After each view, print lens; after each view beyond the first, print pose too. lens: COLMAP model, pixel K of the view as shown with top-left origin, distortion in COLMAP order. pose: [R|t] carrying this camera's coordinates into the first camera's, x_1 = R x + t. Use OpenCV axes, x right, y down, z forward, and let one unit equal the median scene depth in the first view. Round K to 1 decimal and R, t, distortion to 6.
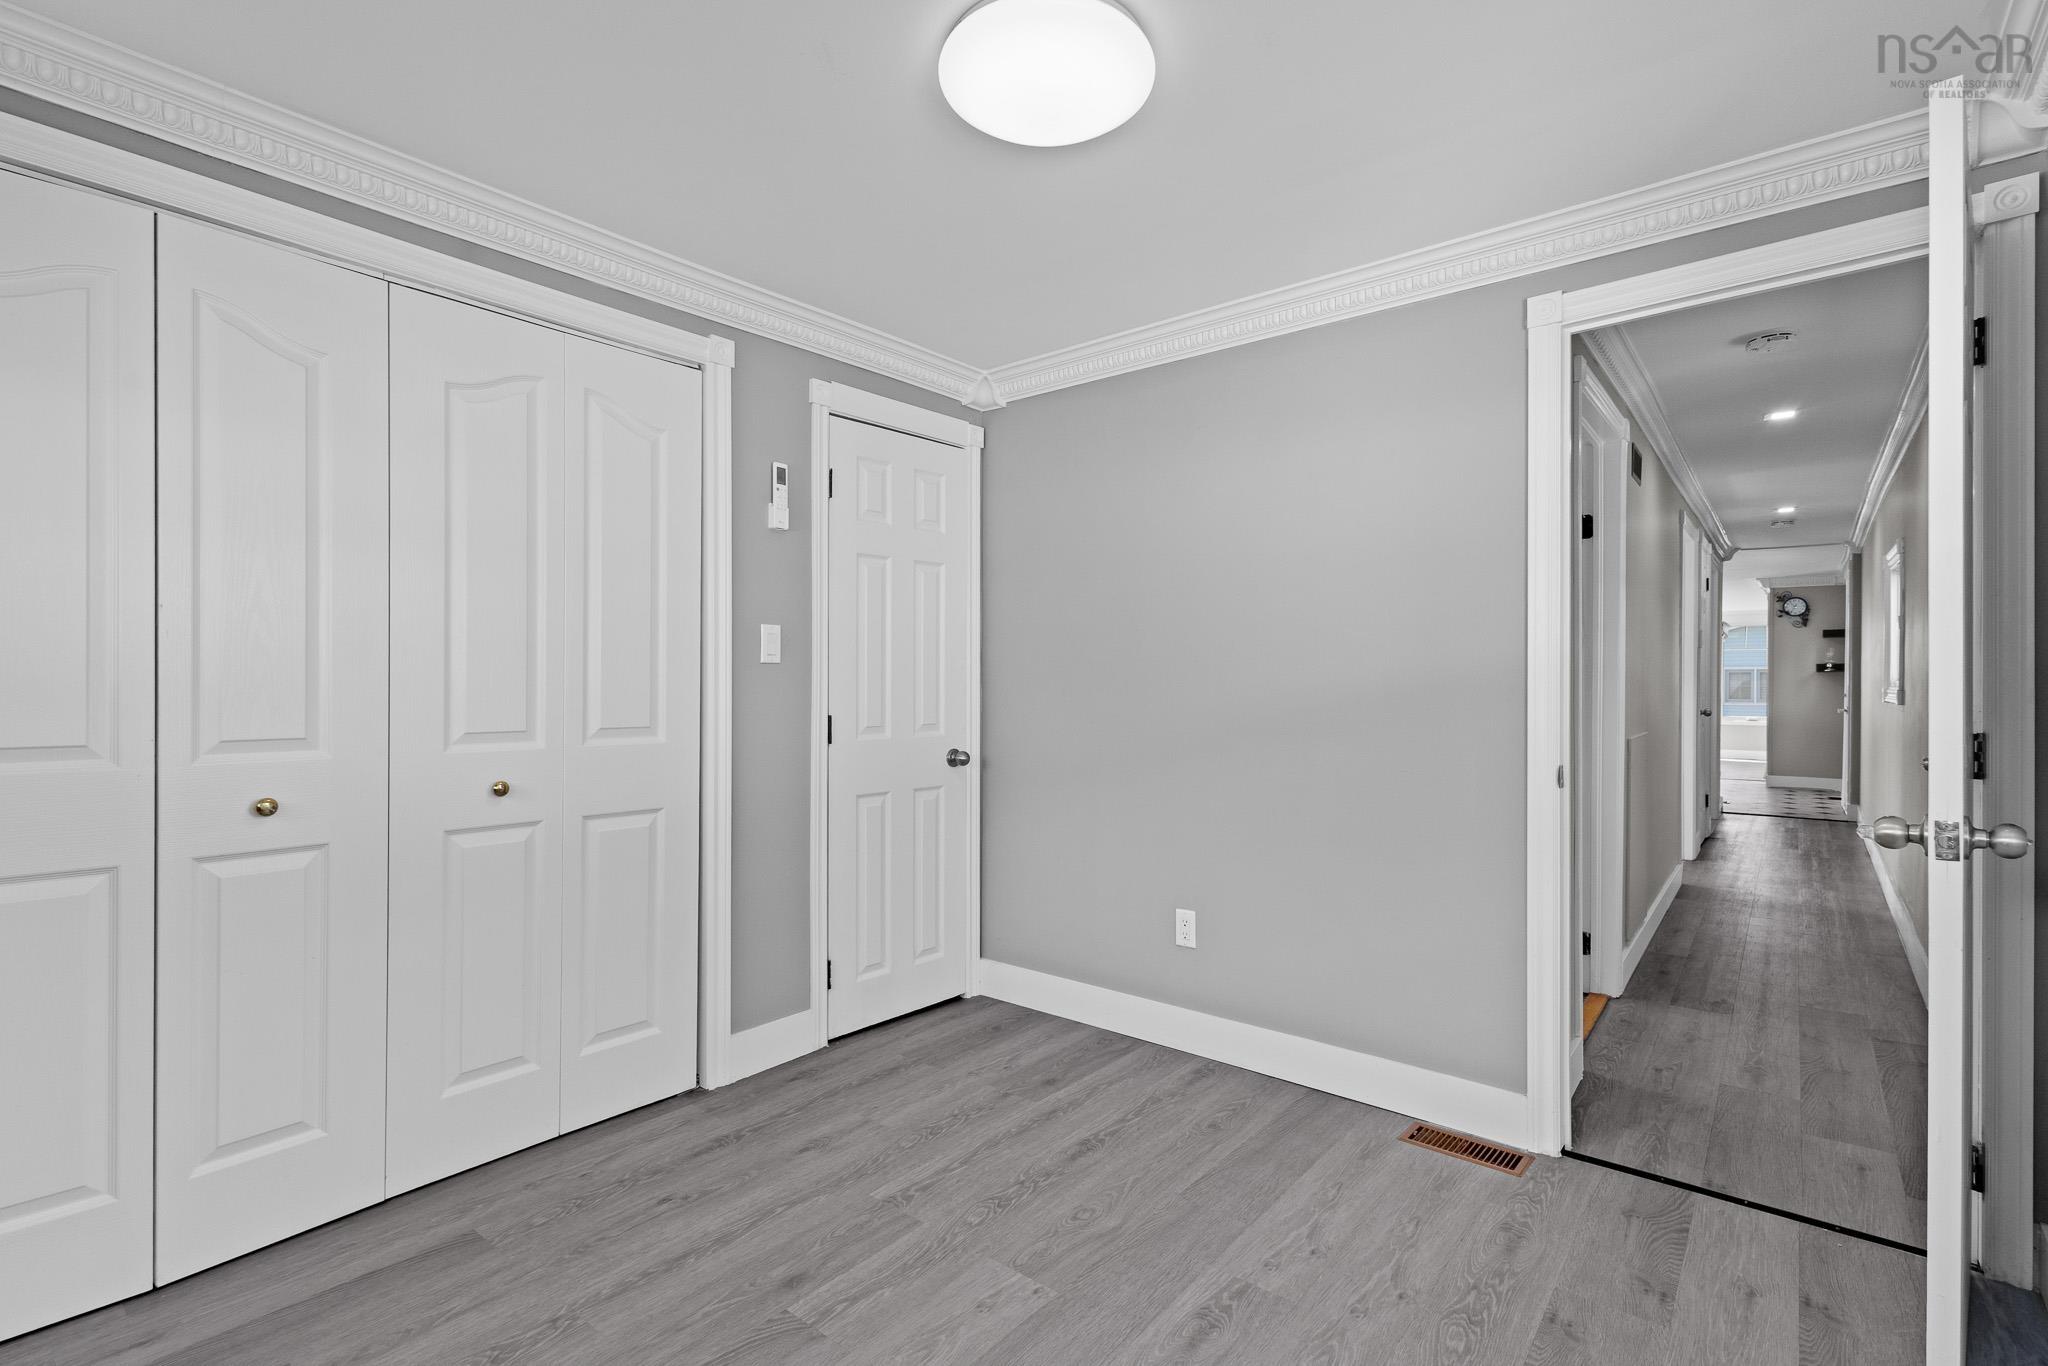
lens RADIAL K [[949.5, 0, 1013.6], [0, 949.5, 684.8], [0, 0, 1]] dist [0.010977, -0.003341]
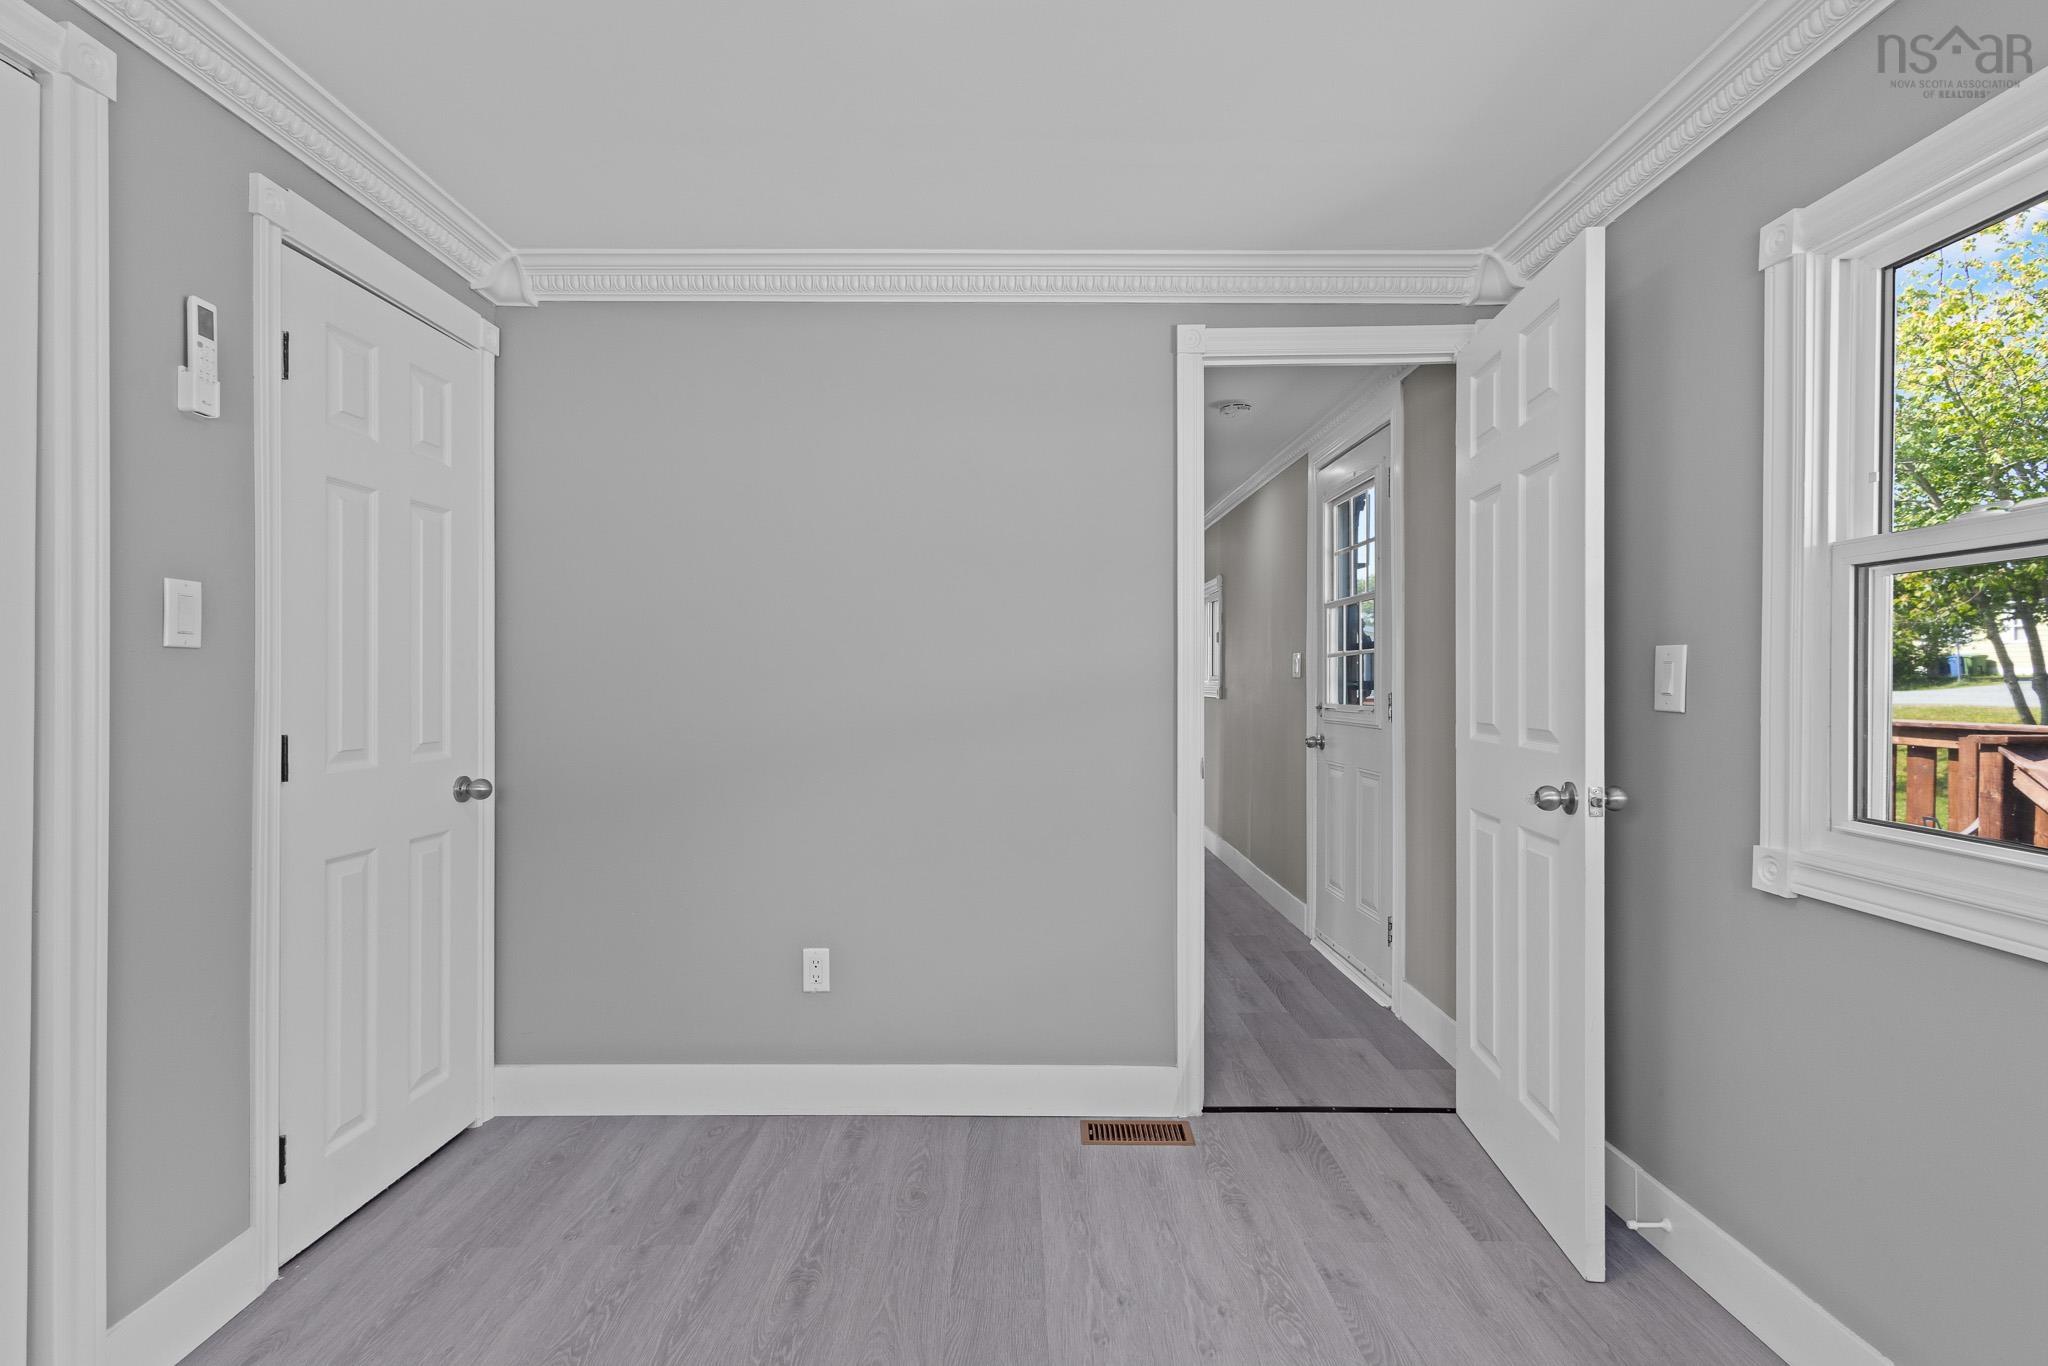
lens RADIAL K [[949.5, 0, 1041.2], [0, 949.5, 682.4], [0, 0, 1]] dist [0.010977, -0.003341]
pose [[0.770496, -0.000037, 0.637445, -0.237791], [0.000917, 0.999999, -0.001050, -0.000682], [-0.637444, 0.001393, 0.770495, 0.244735]]
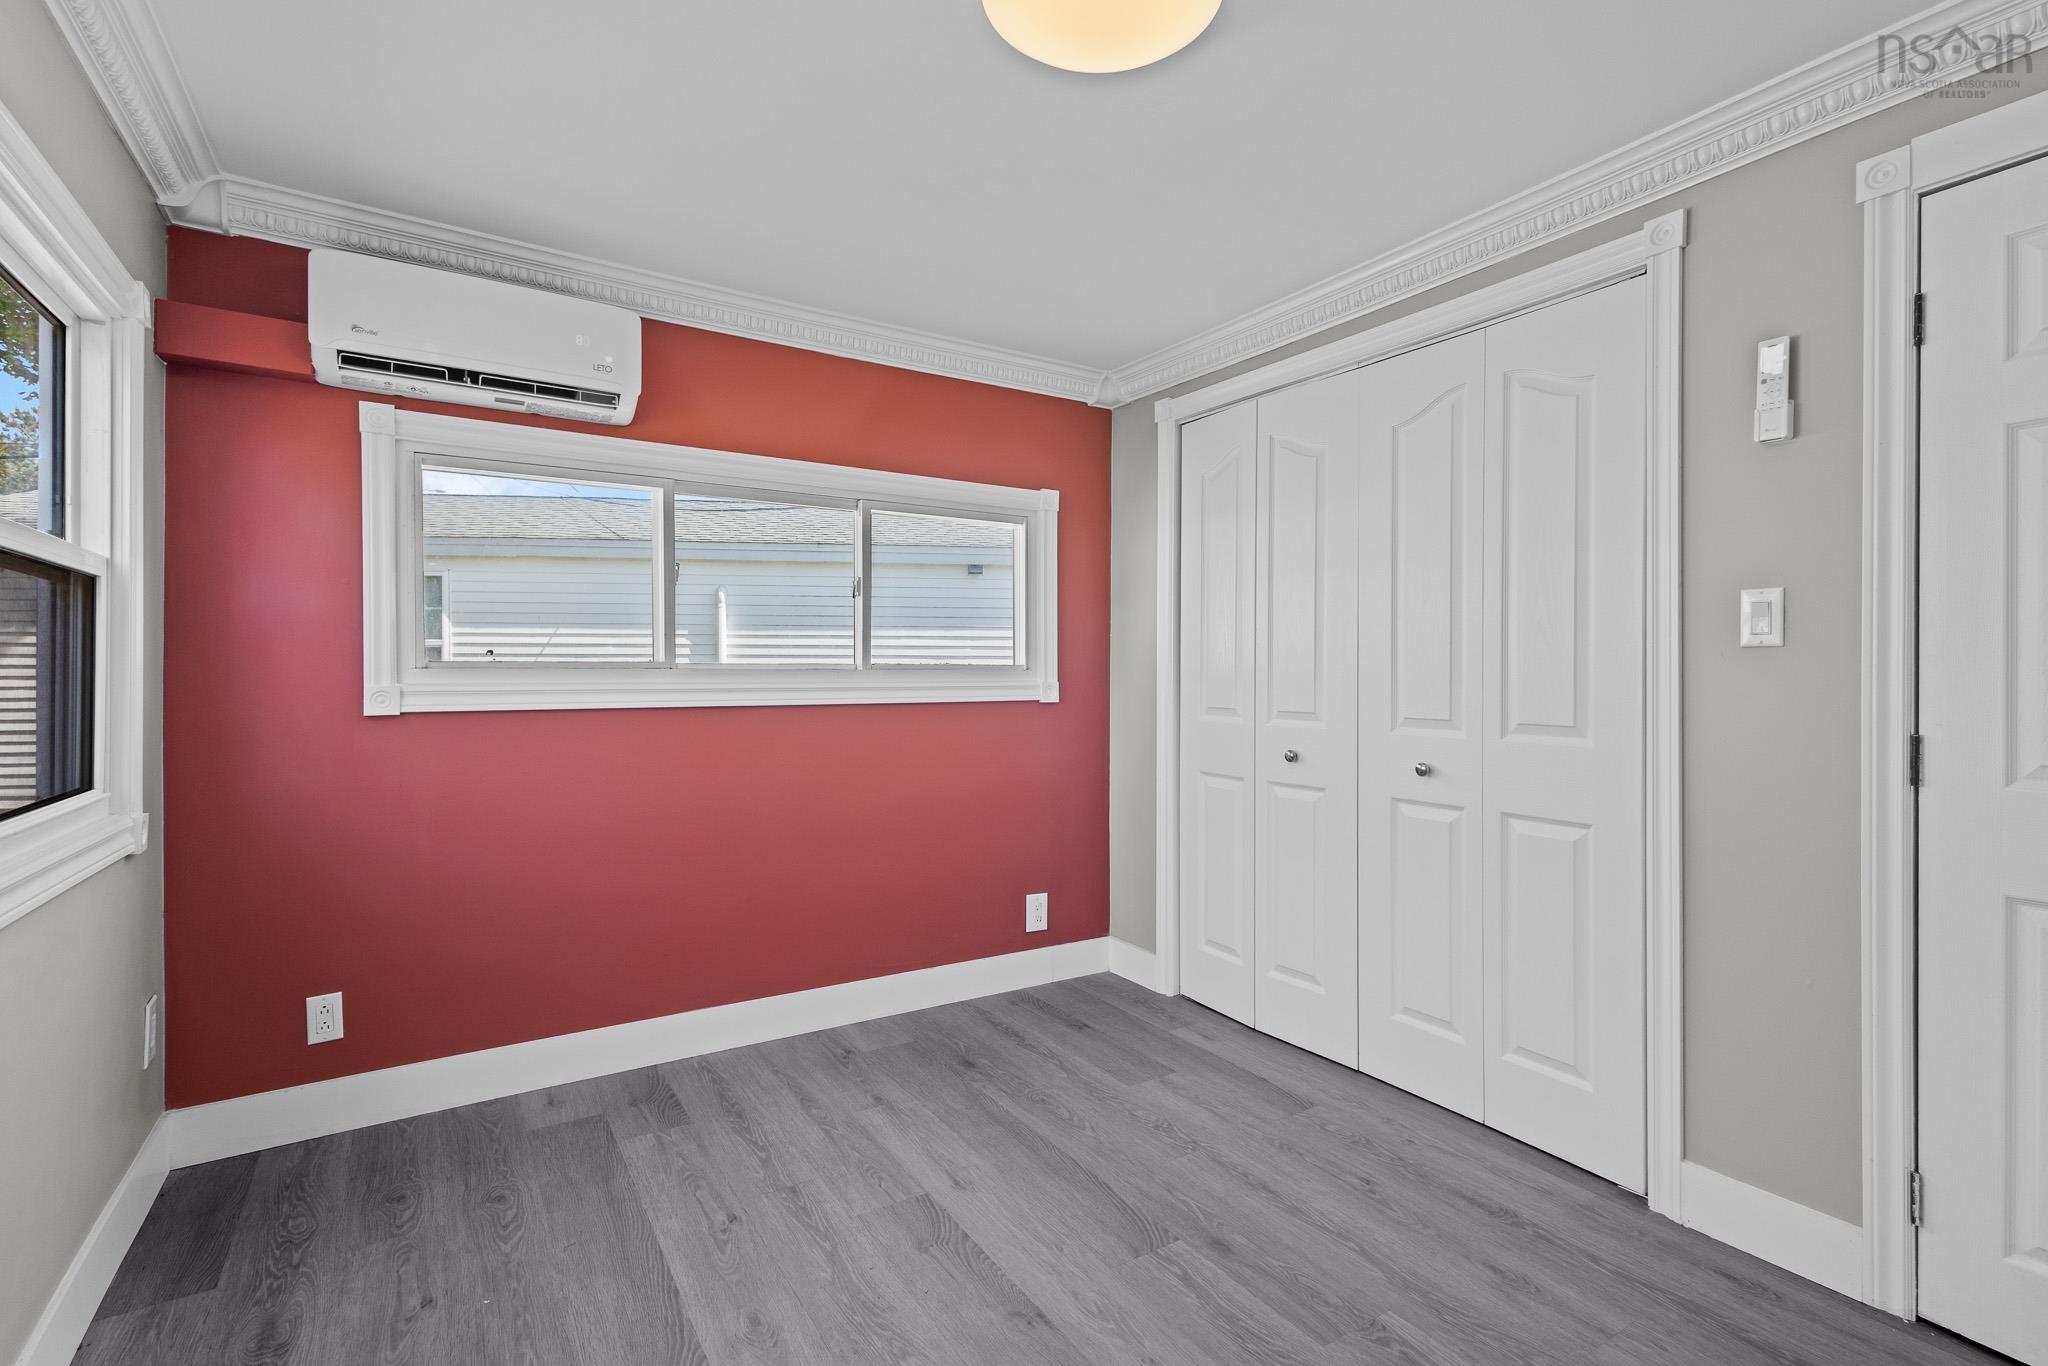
lens RADIAL K [[949.5, 0, 1043.0], [0, 949.5, 681.5], [0, 0, 1]] dist [0.010977, -0.003341]
pose [[-0.298159, 0.001492, -0.954515, 0.560951], [-0.011308, 0.999923, 0.005096, 0.004279], [0.954449, 0.012313, -0.298119, 0.764324]]
